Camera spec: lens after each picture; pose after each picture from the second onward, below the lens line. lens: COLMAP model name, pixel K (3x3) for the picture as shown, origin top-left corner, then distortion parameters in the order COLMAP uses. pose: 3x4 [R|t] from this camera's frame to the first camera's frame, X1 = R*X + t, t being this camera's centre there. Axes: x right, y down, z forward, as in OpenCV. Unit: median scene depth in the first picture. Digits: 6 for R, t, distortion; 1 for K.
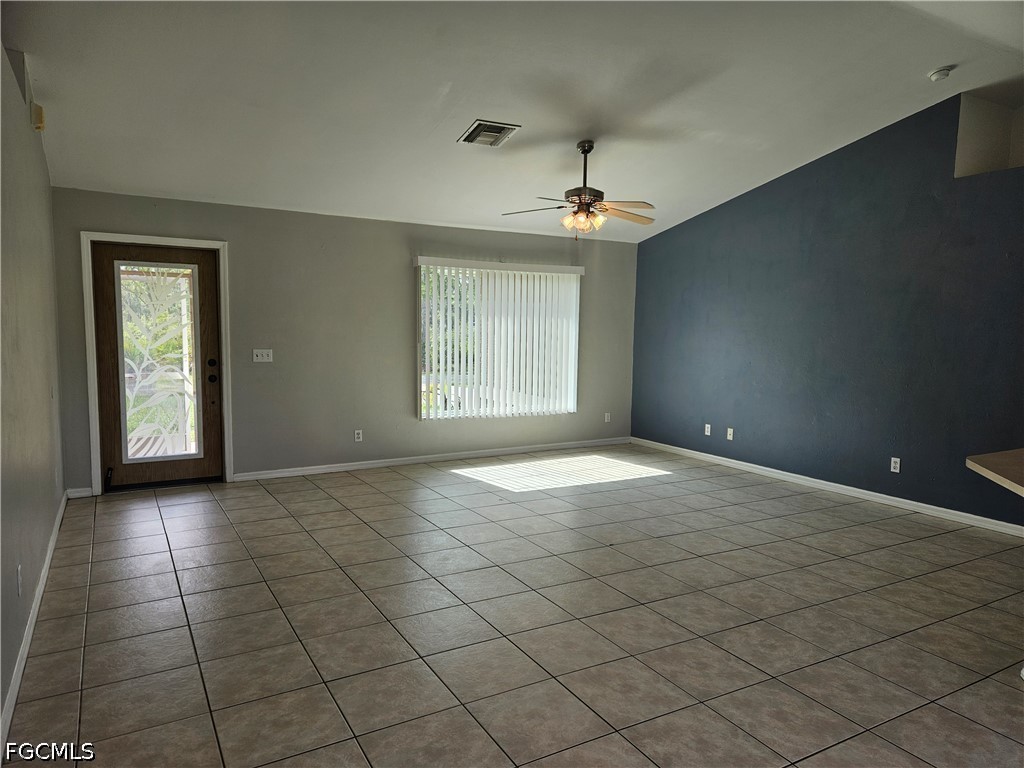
lens RADIAL K [[686.4, 0, 518.5], [0, 686.4, 383.2], [0, 0, 1]] dist [0.042193, -0.003076]
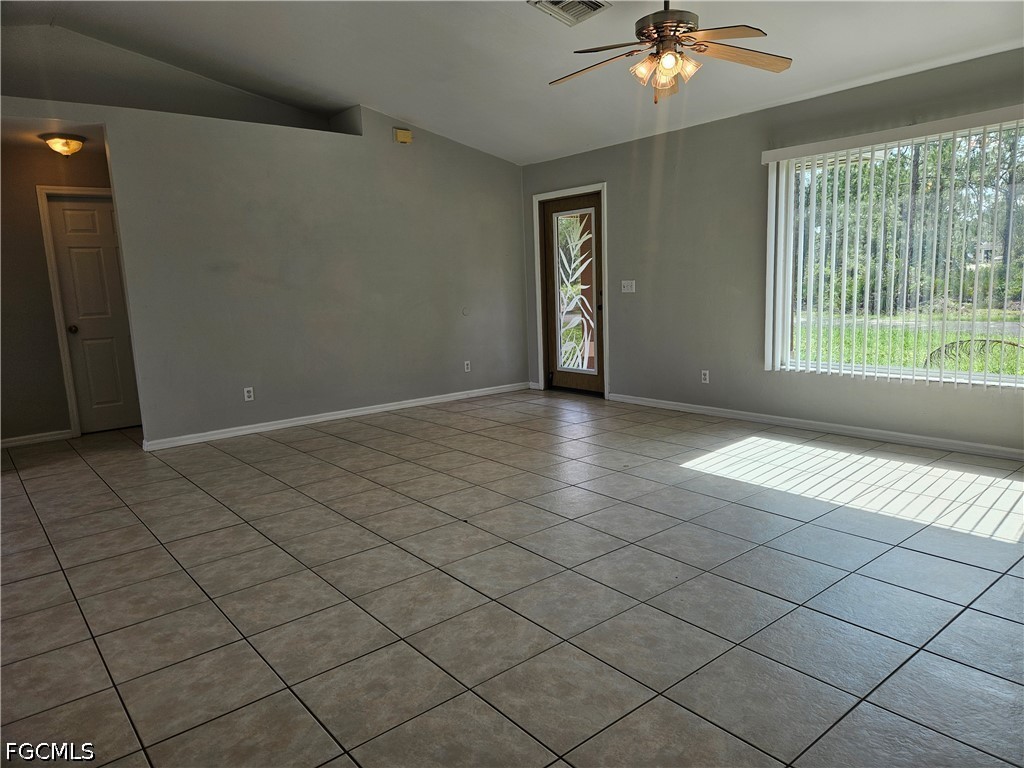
lens RADIAL K [[686.4, 0, 518.5], [0, 686.4, 383.2], [0, 0, 1]] dist [0.042193, -0.003076]
pose [[0.159782, 0.129790, -0.978583, 0.758681], [-0.042105, 0.991313, 0.124603, -0.020262], [0.986254, 0.021294, 0.163858, 0.782033]]
